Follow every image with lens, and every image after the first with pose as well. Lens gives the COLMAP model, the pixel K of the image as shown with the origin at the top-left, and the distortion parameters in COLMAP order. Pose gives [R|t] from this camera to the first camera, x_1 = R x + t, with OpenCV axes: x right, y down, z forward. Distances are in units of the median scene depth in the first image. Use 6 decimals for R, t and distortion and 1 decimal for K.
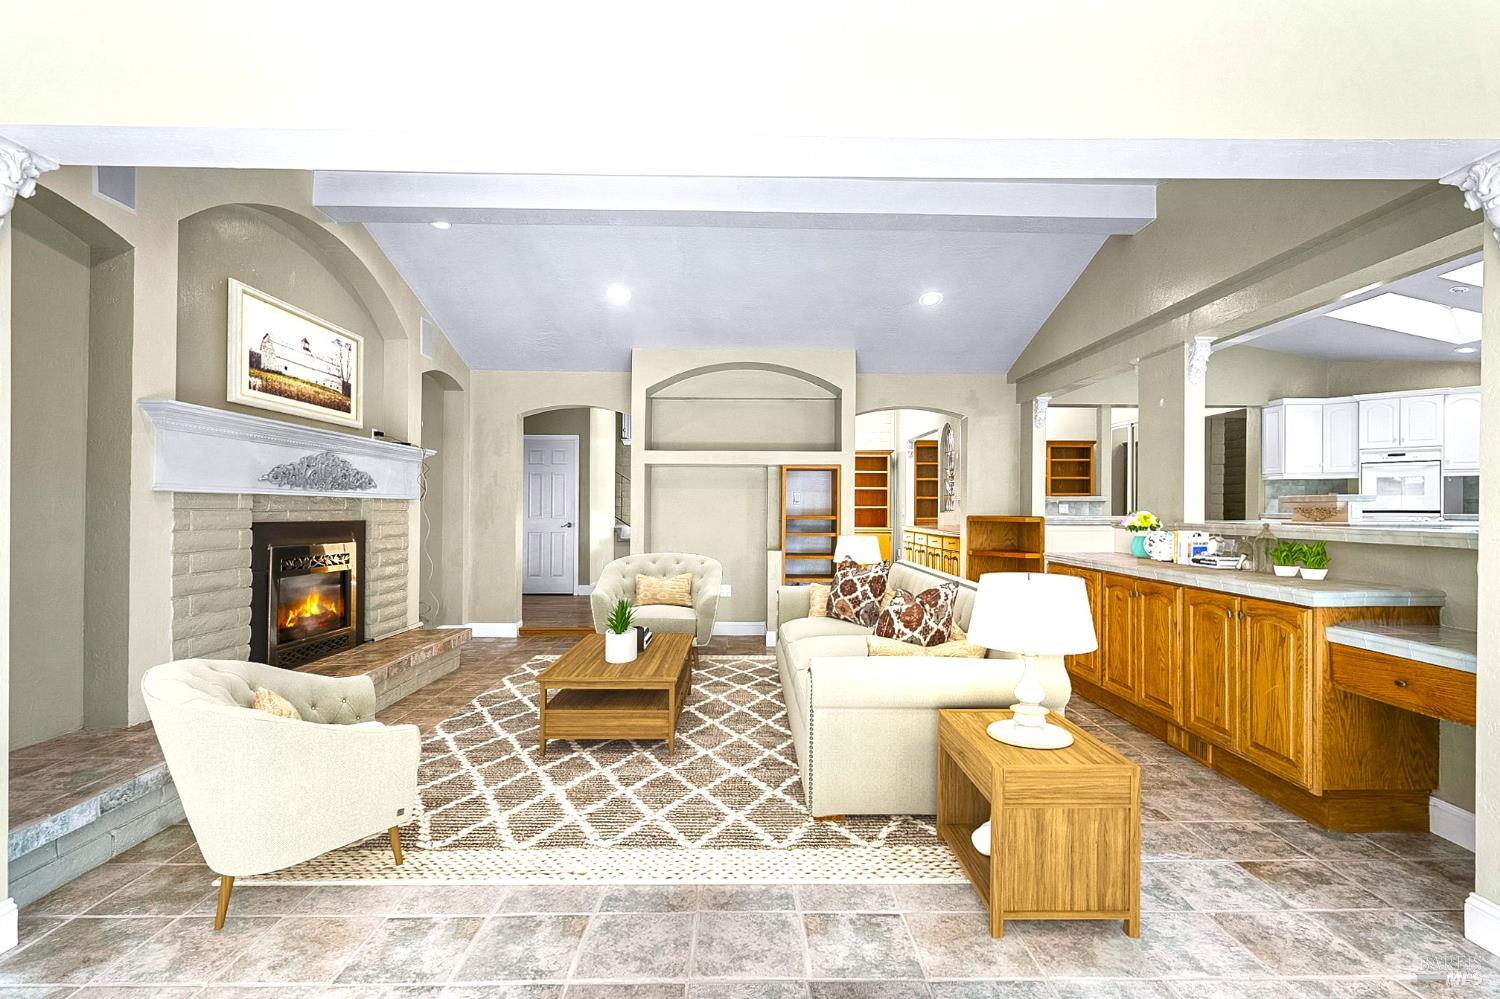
lens RADIAL K [[705.4, 0, 752.9], [0, 705.4, 508.0], [0, 0, 1]] dist [-0.006157, 0.002505]
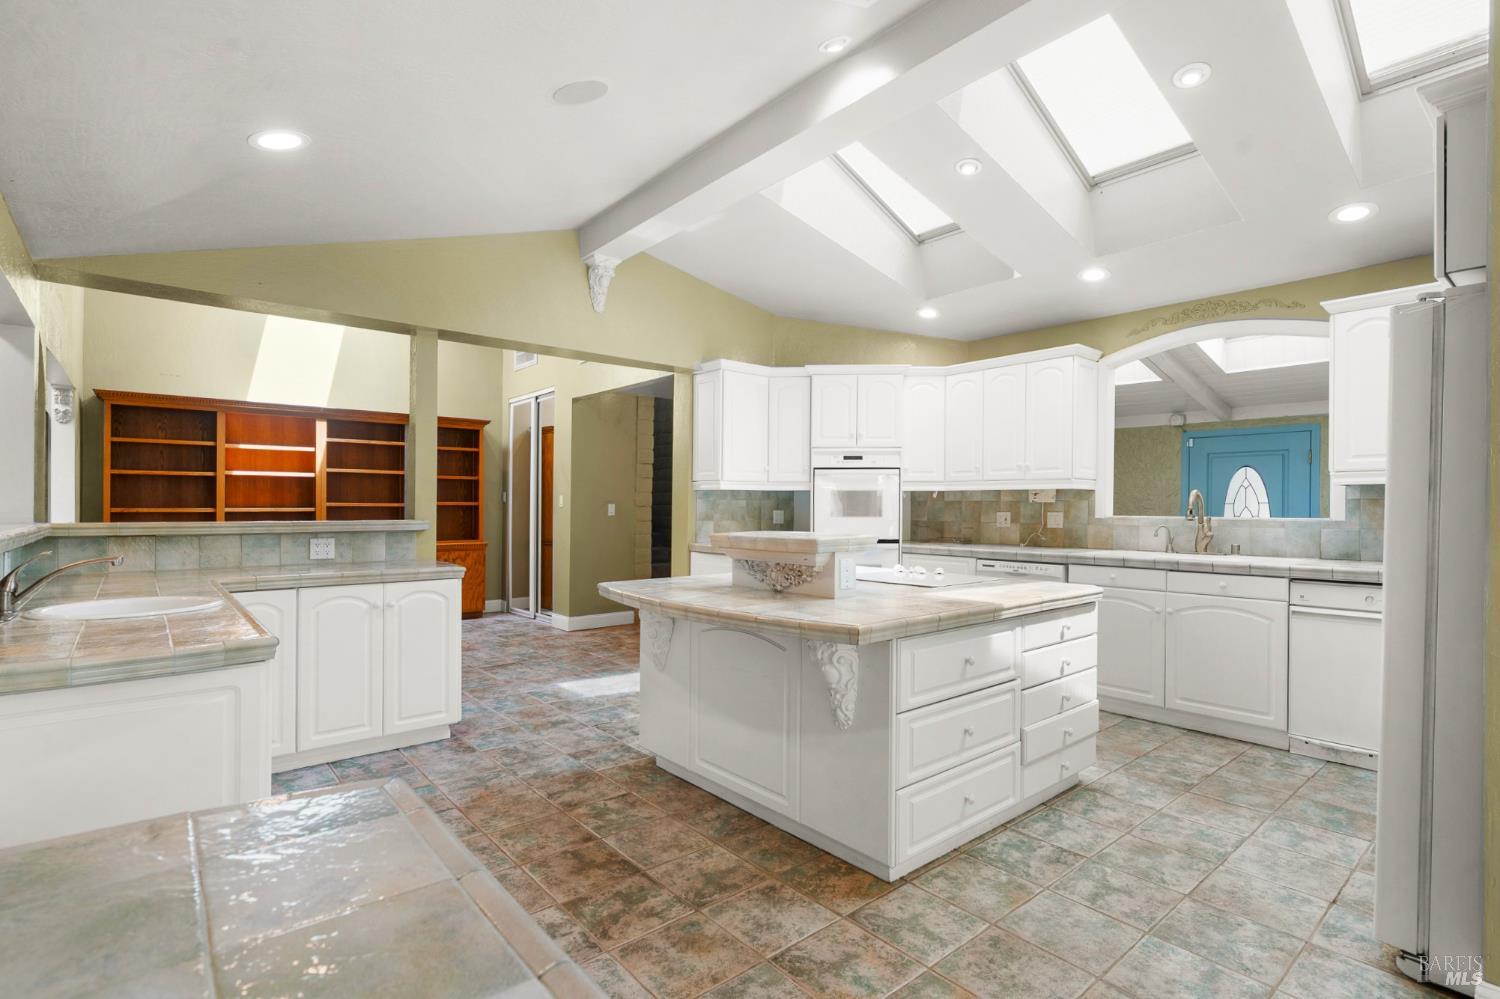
lens RADIAL K [[705.4, 0, 750.4], [0, 705.4, 507.2], [0, 0, 1]] dist [-0.006157, 0.002505]
pose [[0.773113, -0.000109, 0.634268, 0.378705], [-0.005957, 0.999955, 0.007433, -0.029891], [-0.634240, -0.009525, 0.773077, 0.499243]]
